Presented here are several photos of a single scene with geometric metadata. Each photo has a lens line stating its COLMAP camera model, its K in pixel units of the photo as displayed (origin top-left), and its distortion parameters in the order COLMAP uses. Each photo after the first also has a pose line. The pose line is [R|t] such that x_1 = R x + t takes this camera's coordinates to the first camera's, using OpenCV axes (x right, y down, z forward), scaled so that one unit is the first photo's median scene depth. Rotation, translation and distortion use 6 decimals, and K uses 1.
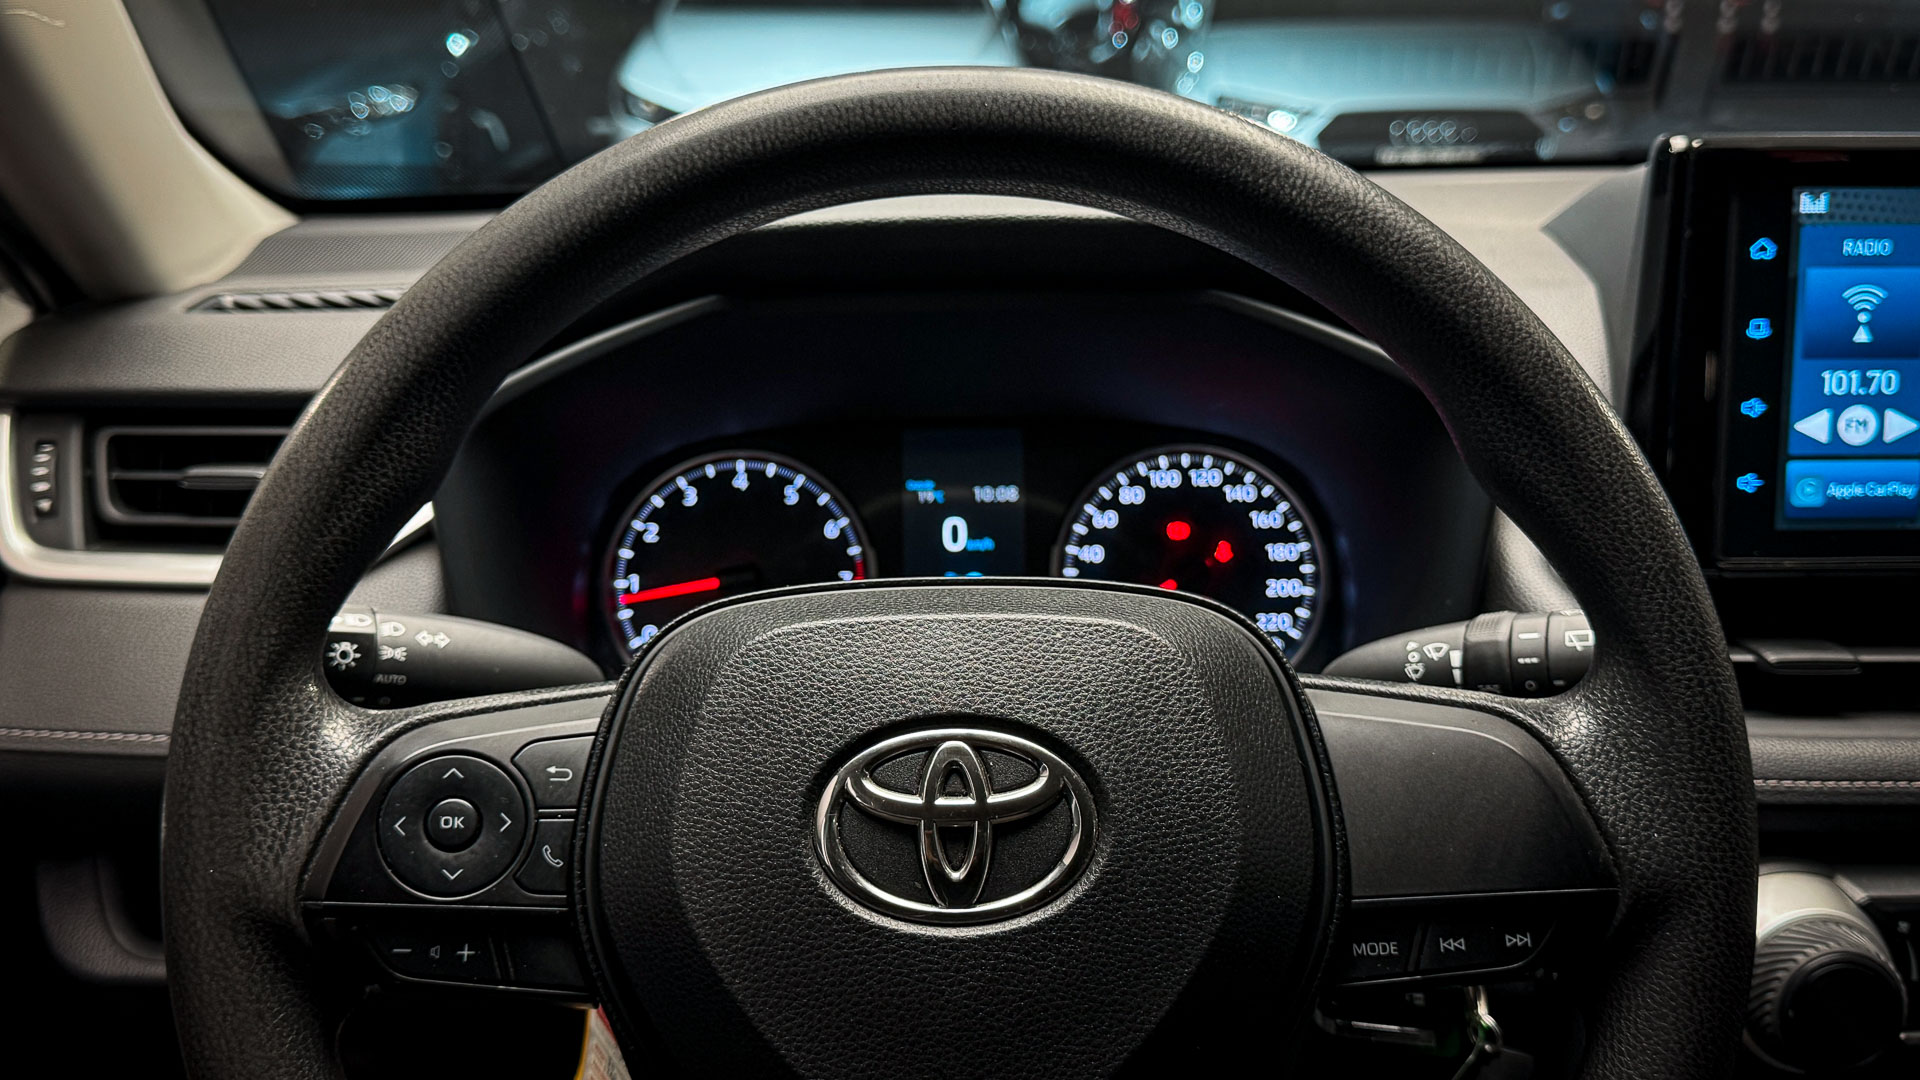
lens RADIAL K [[1954.8, 0, 960.0], [0, 1954.8, 540.0], [0, 0, 1]] dist [0.175682, -0.483924]
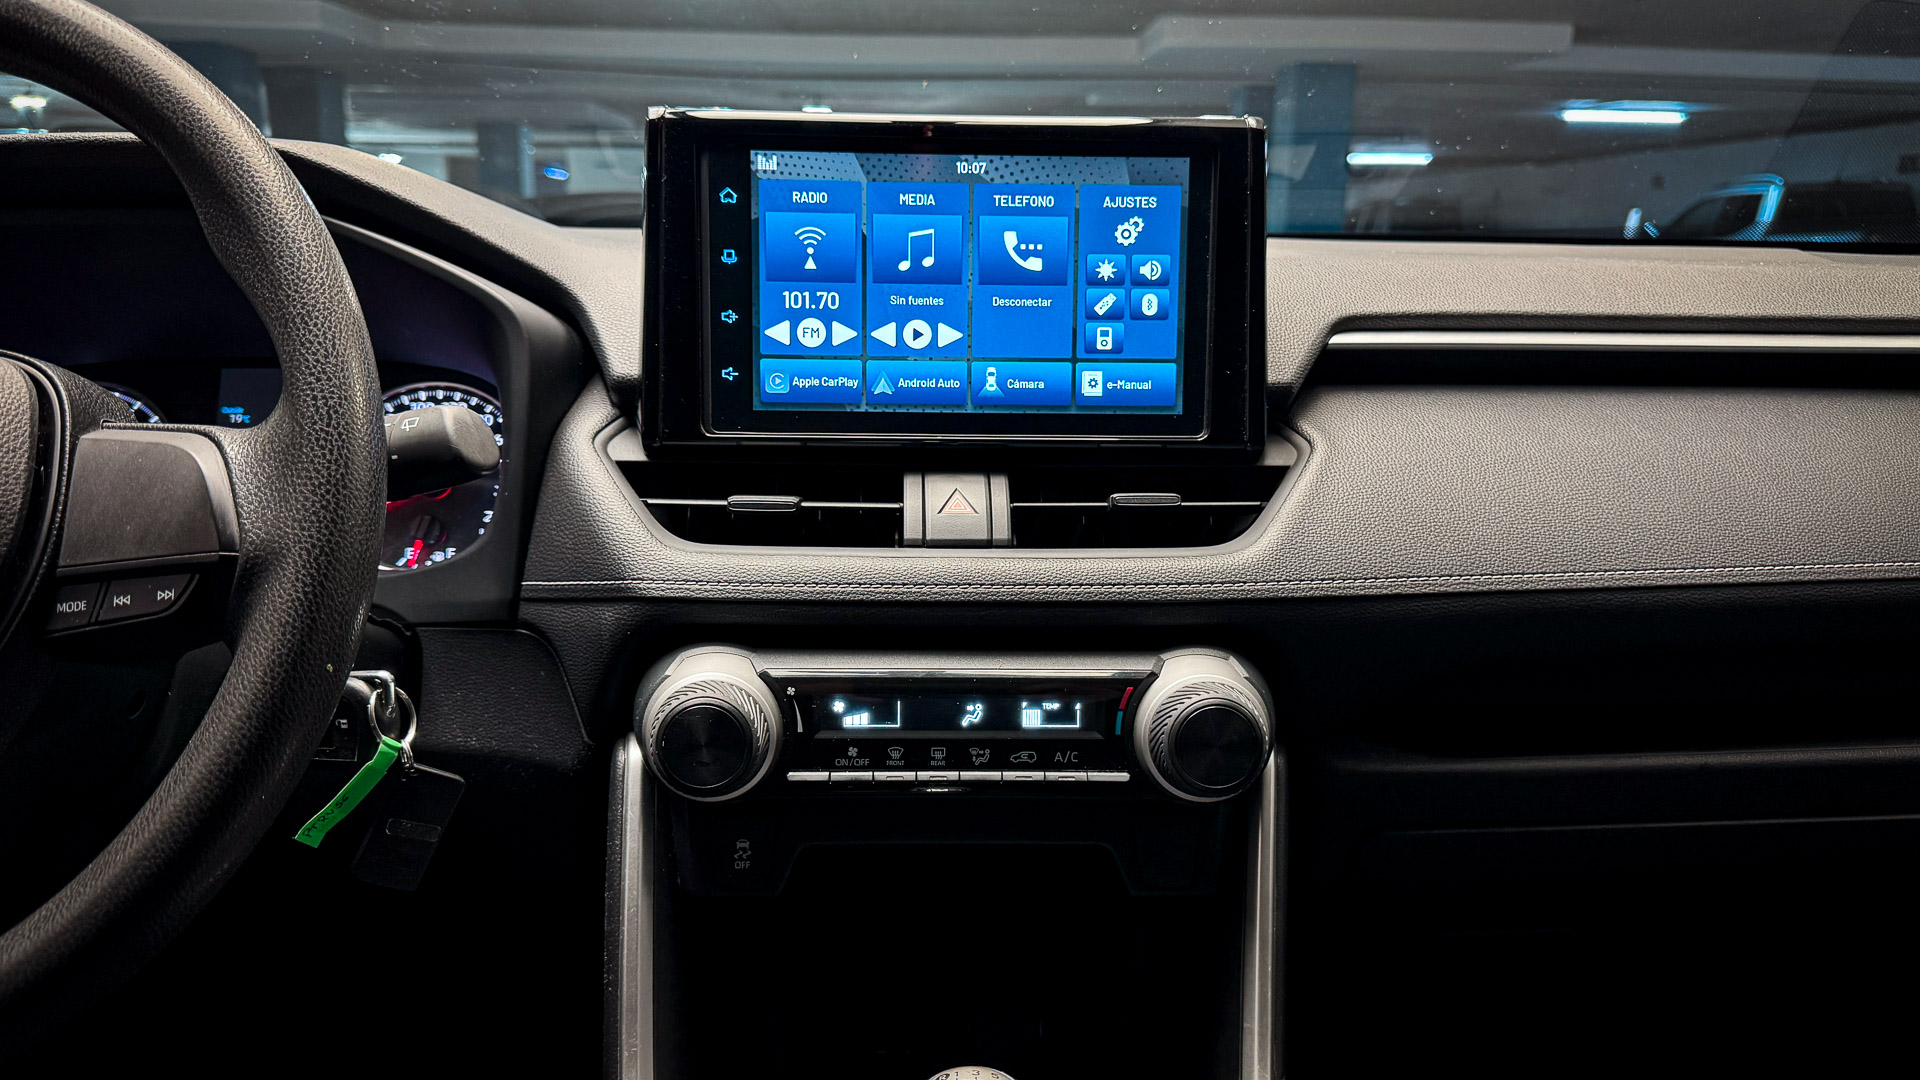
lens RADIAL K [[1451.4, 0, 957.6], [0, 1451.4, 583.2], [0, 0, 1]] dist [0.100882, -0.129528]
pose [[0.999443, 0.011304, 0.031392, 0.756448], [-0.009503, 0.998331, -0.056961, 0.241093], [-0.031984, 0.056631, 0.997883, 0.035911]]
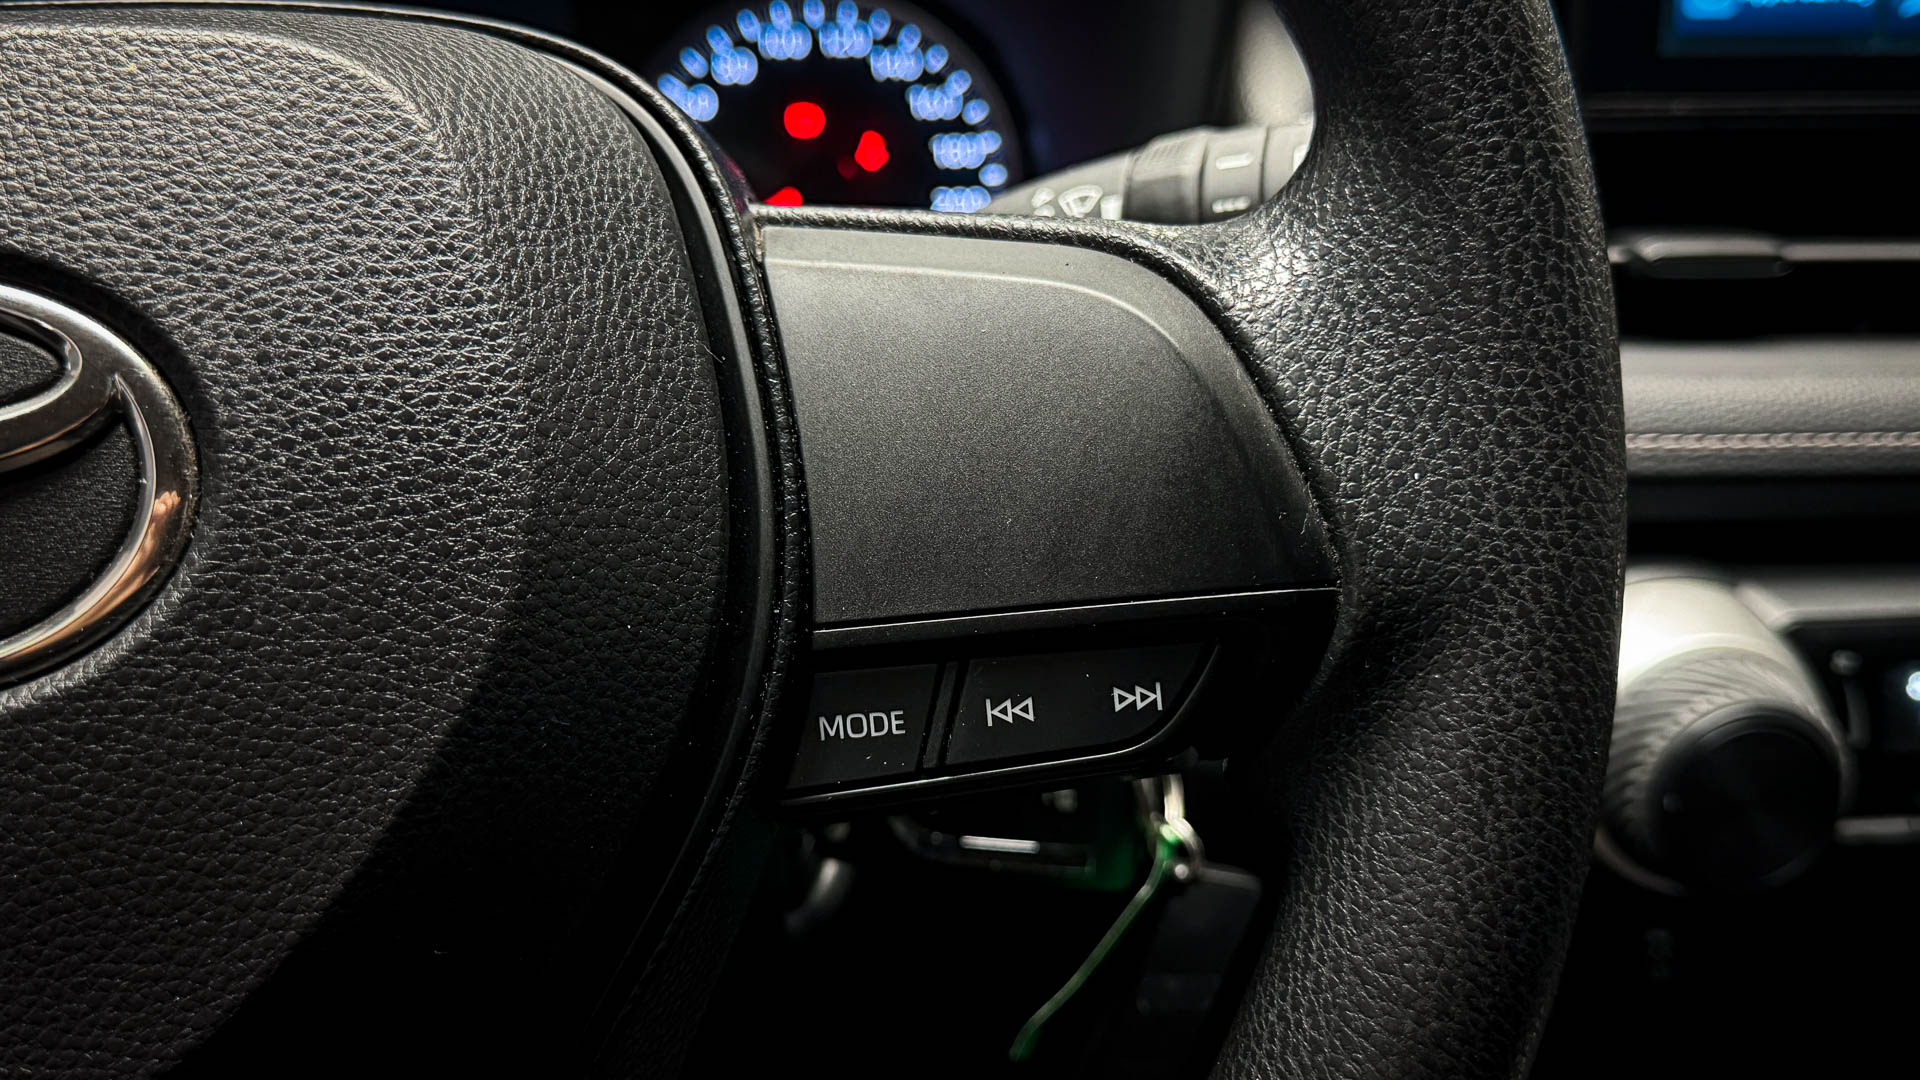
lens RADIAL K [[1985.2, 0, 966.6], [0, 1985.2, 547.0], [0, 0, 1]] dist [0.197718, -0.543186]
pose [[0.997546, -0.022911, 0.066159, 0.206438], [0.015006, 0.992949, 0.117592, 0.105646], [-0.068386, -0.116311, 0.990856, 0.516883]]
